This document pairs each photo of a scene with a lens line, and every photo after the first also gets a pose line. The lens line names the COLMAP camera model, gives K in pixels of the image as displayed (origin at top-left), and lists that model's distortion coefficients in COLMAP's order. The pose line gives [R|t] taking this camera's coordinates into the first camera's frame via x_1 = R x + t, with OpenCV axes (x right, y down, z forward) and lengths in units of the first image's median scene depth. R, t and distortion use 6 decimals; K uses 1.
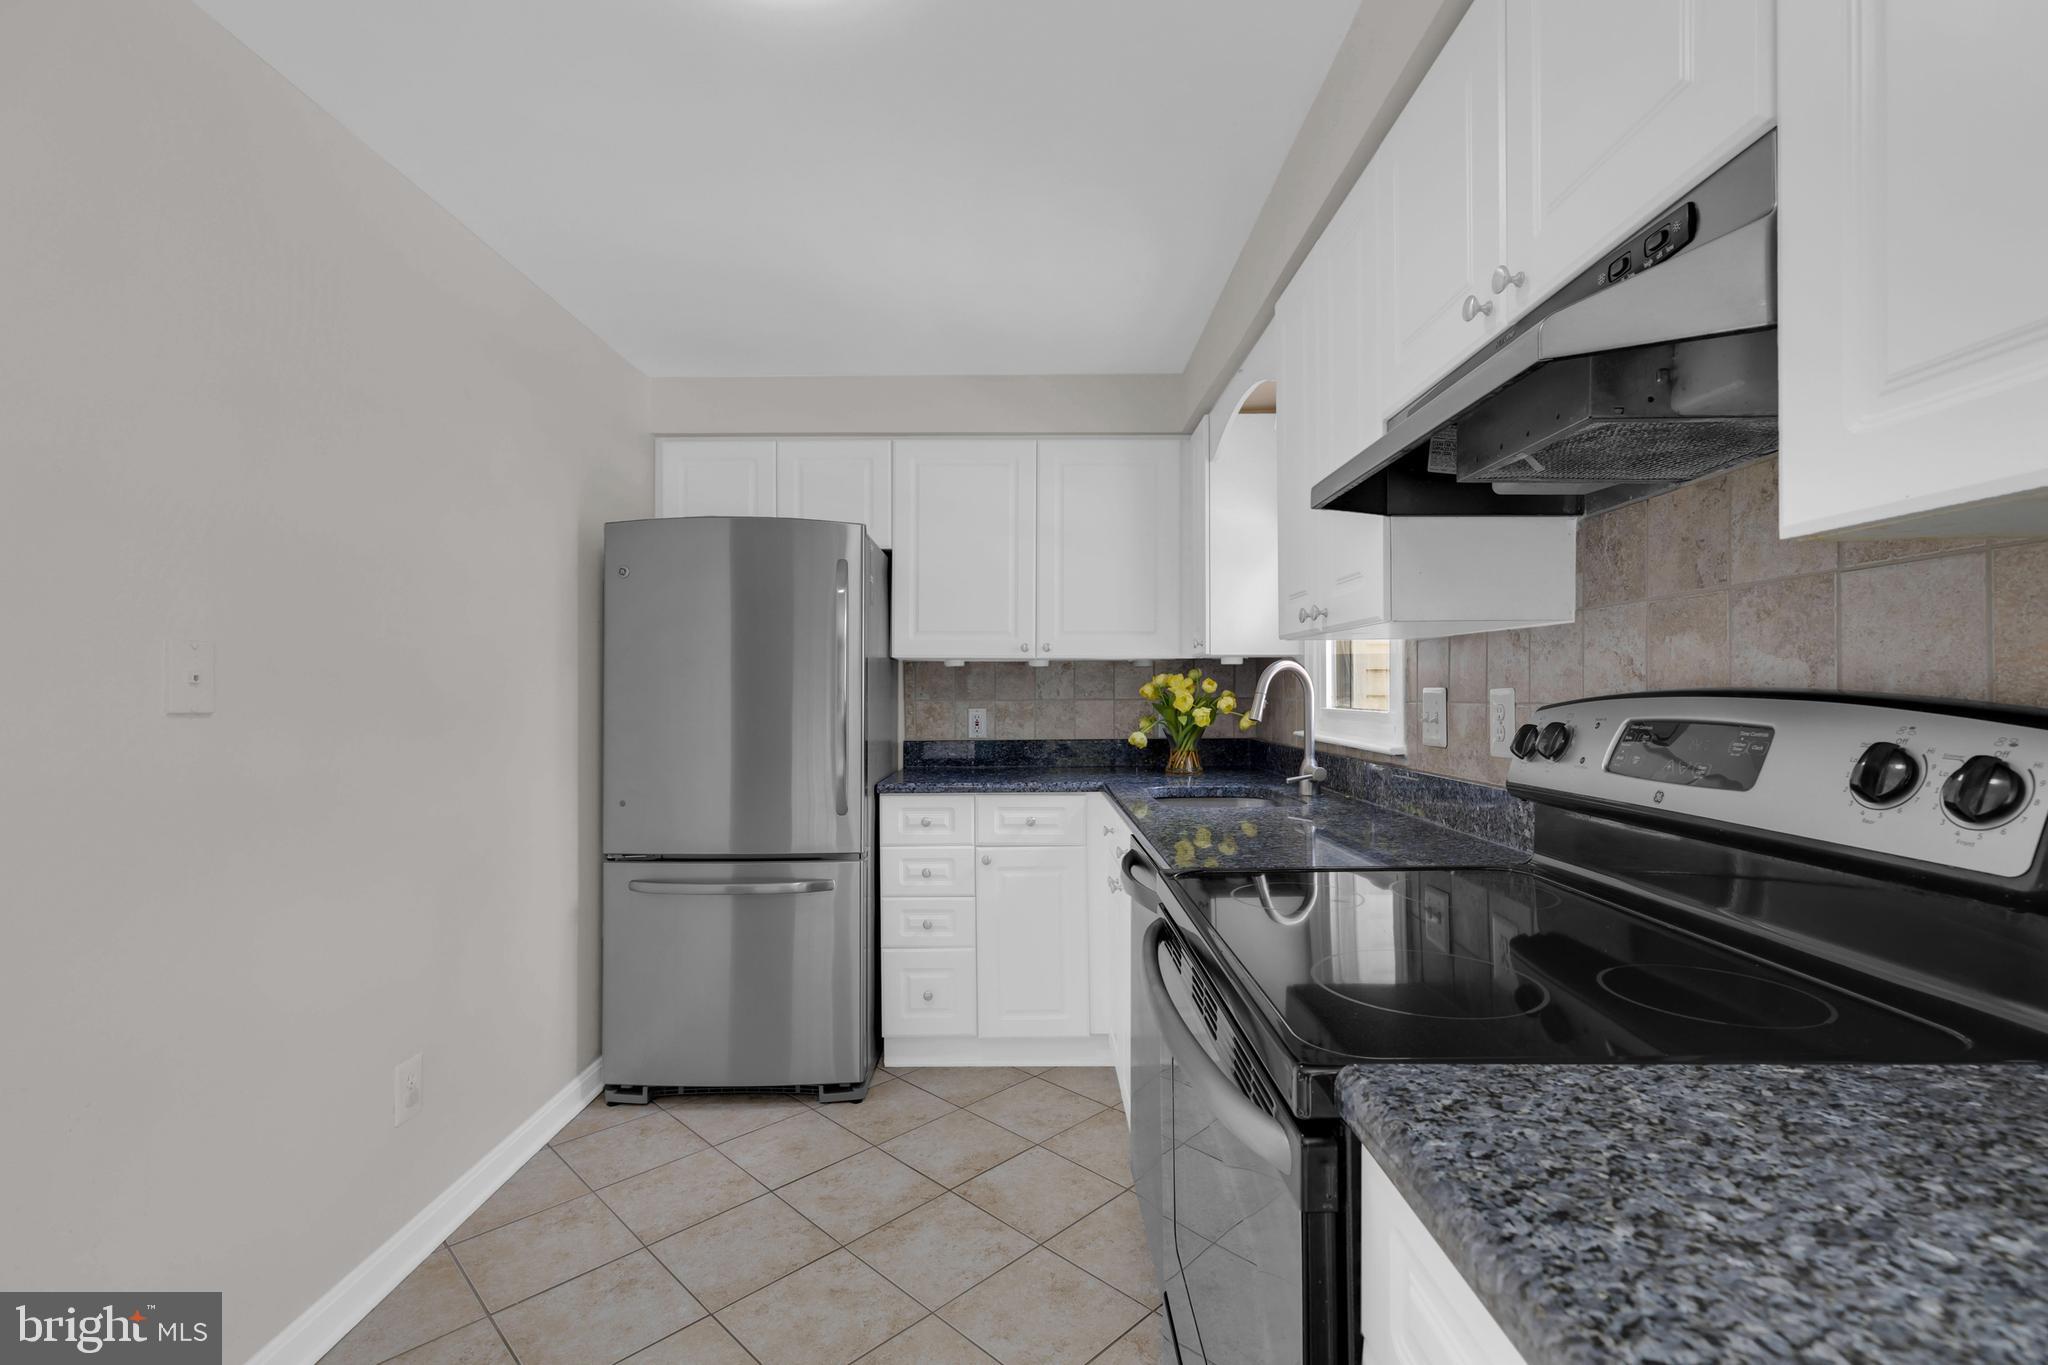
lens RADIAL K [[927.1, 0, 1006.0], [0, 927.1, 687.7], [0, 0, 1]] dist [0.011330, -0.003021]
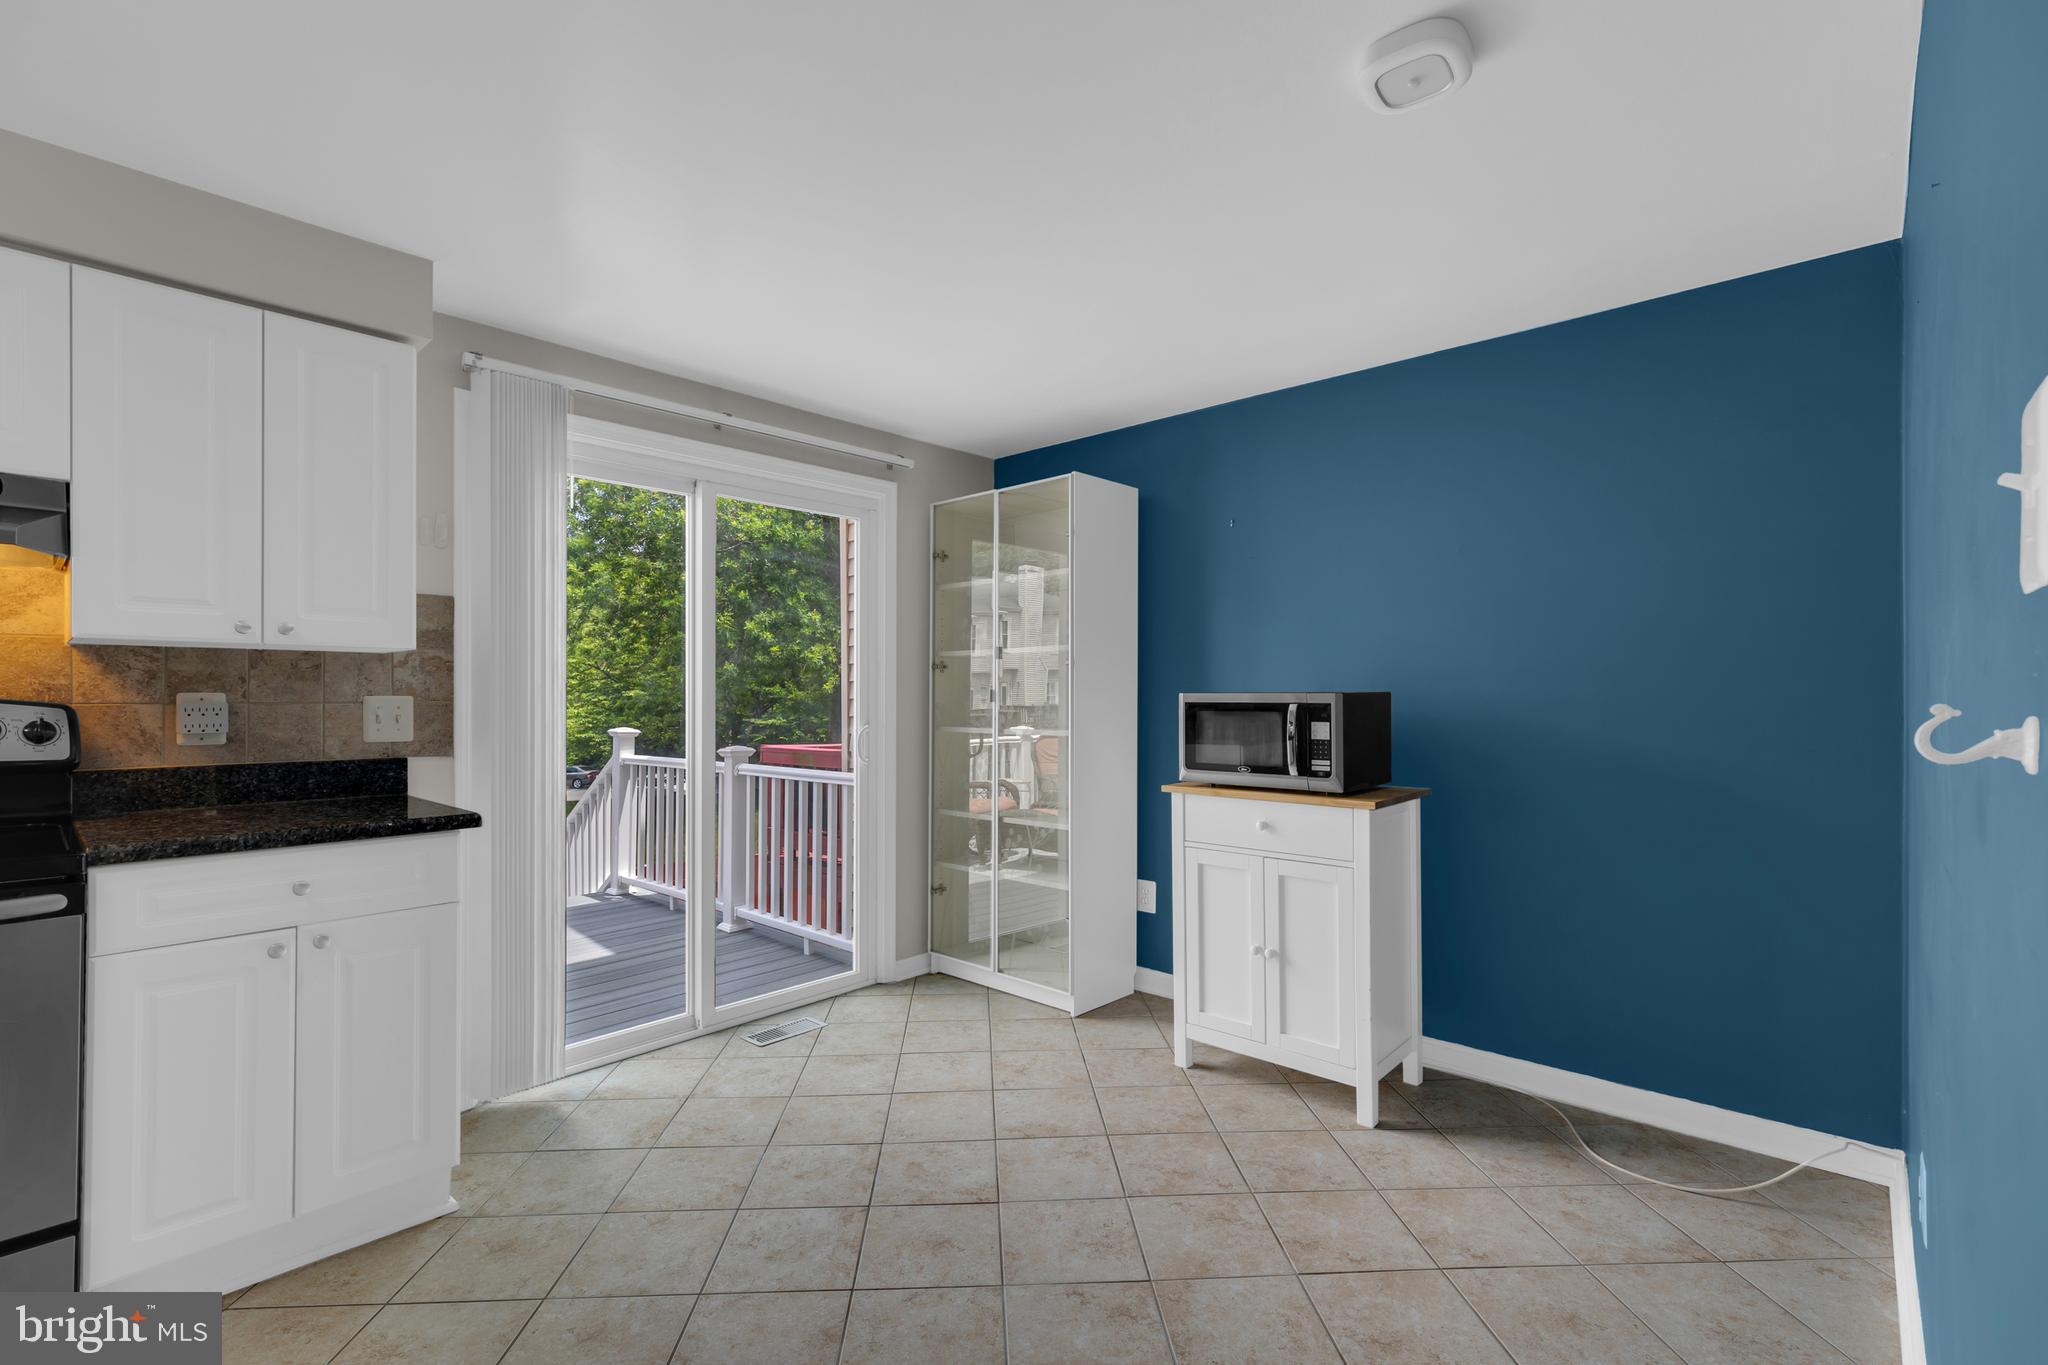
lens RADIAL K [[927.1, 0, 1012.6], [0, 927.1, 685.7], [0, 0, 1]] dist [0.011330, -0.003021]
pose [[-0.748639, 0.014365, 0.662822, -0.772964], [0.003651, 0.999839, -0.017545, 0.010261], [-0.662968, -0.010715, -0.748571, 0.320532]]
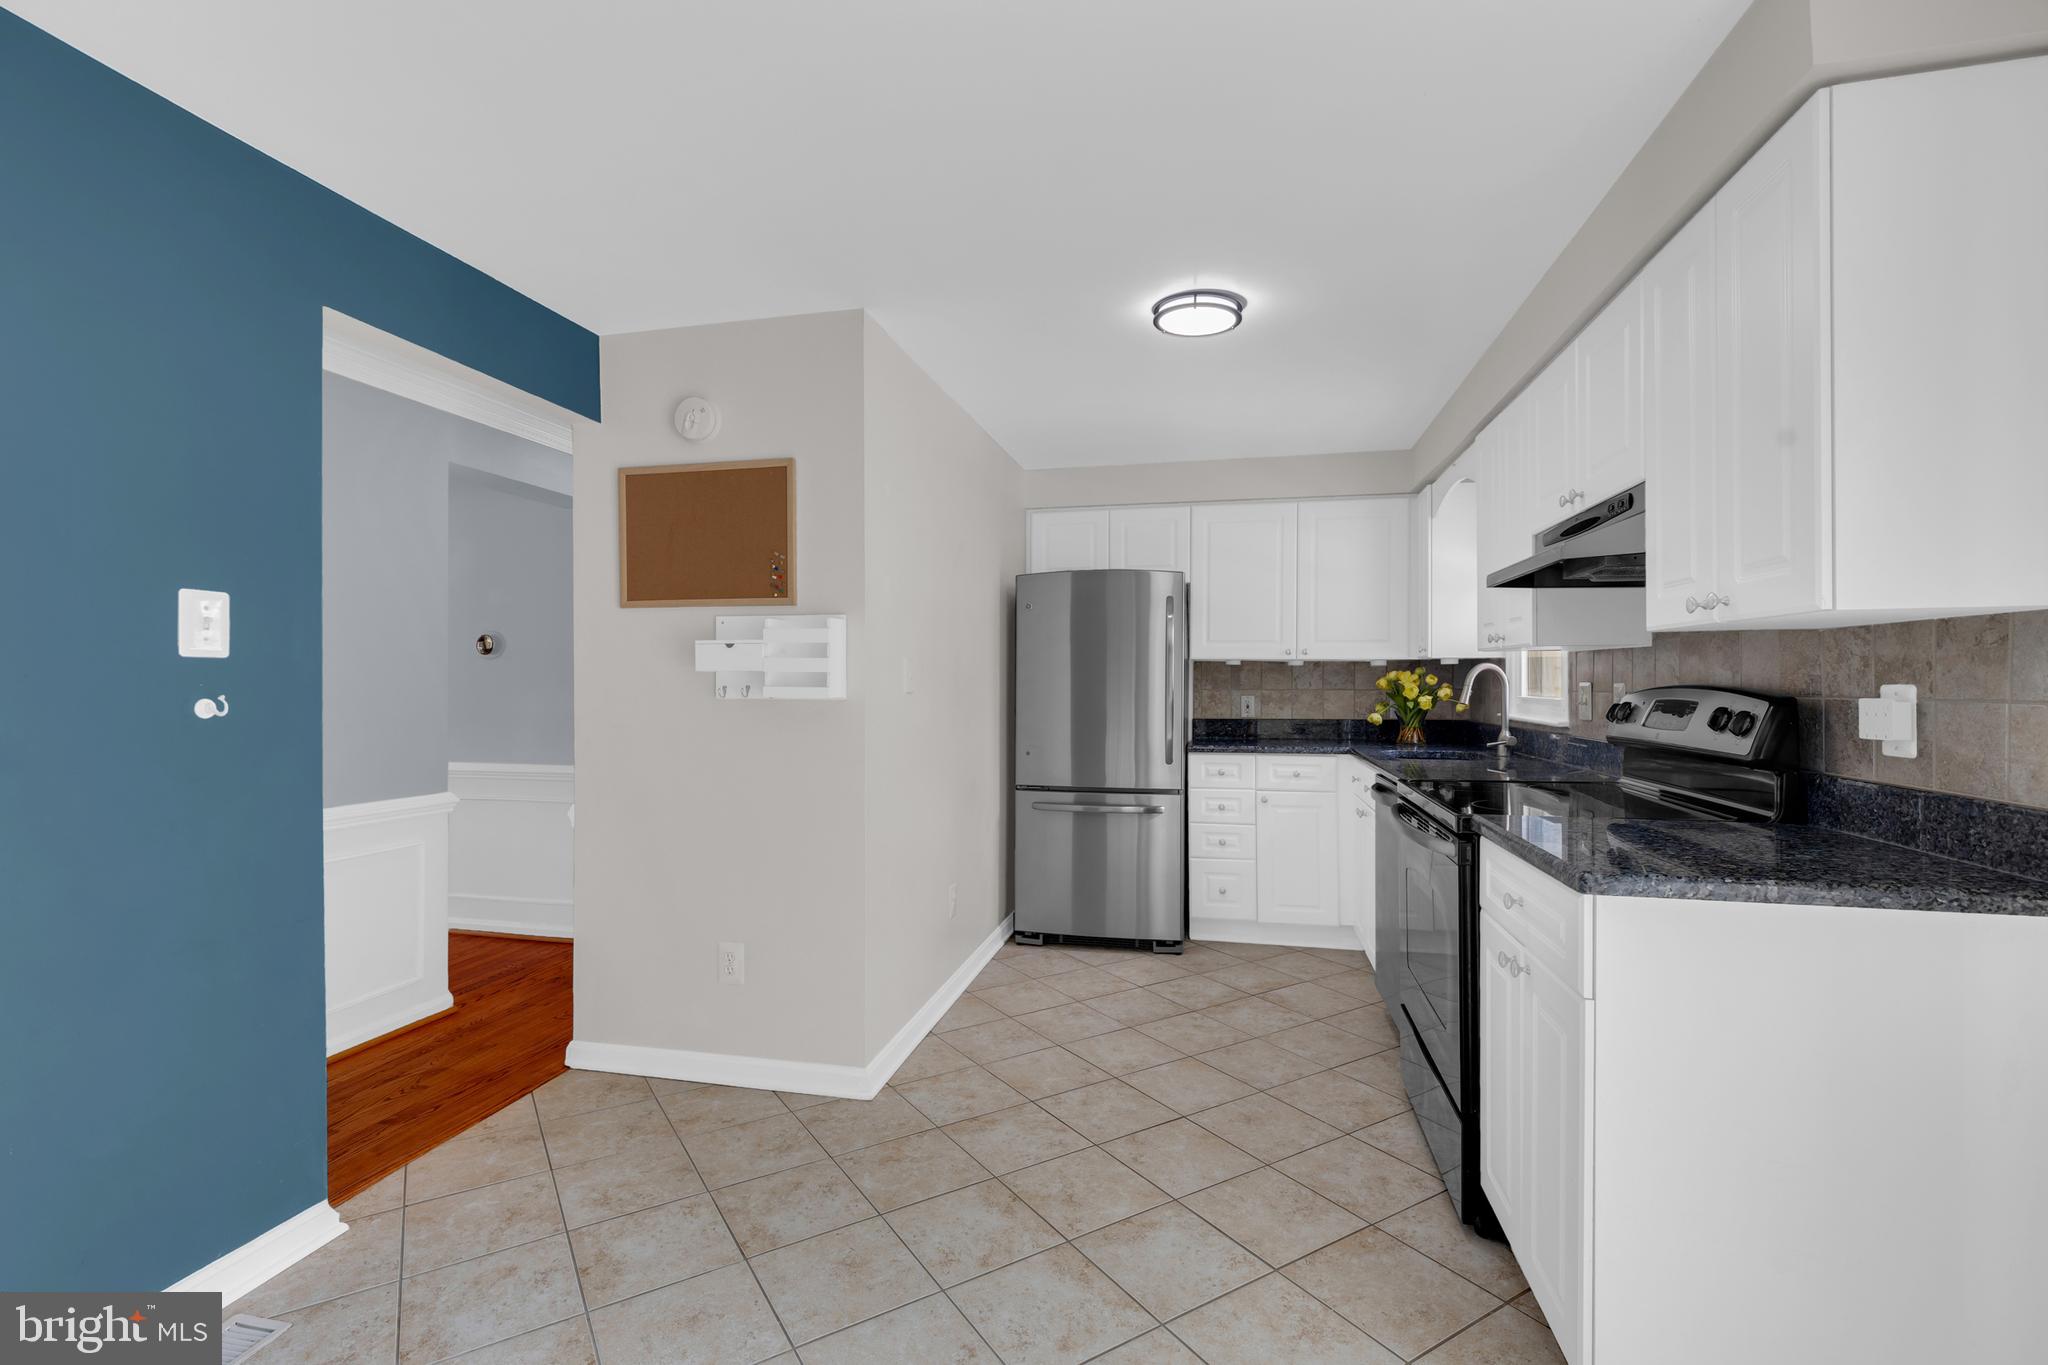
lens RADIAL K [[927.1, 0, 998.7], [0, 927.1, 679.1], [0, 0, 1]] dist [0.011330, -0.003021]
pose [[0.974660, 0.003517, -0.223662, -0.108735], [-0.003389, 0.999994, 0.000956, -0.002851], [0.223664, -0.000174, 0.974666, -0.540698]]
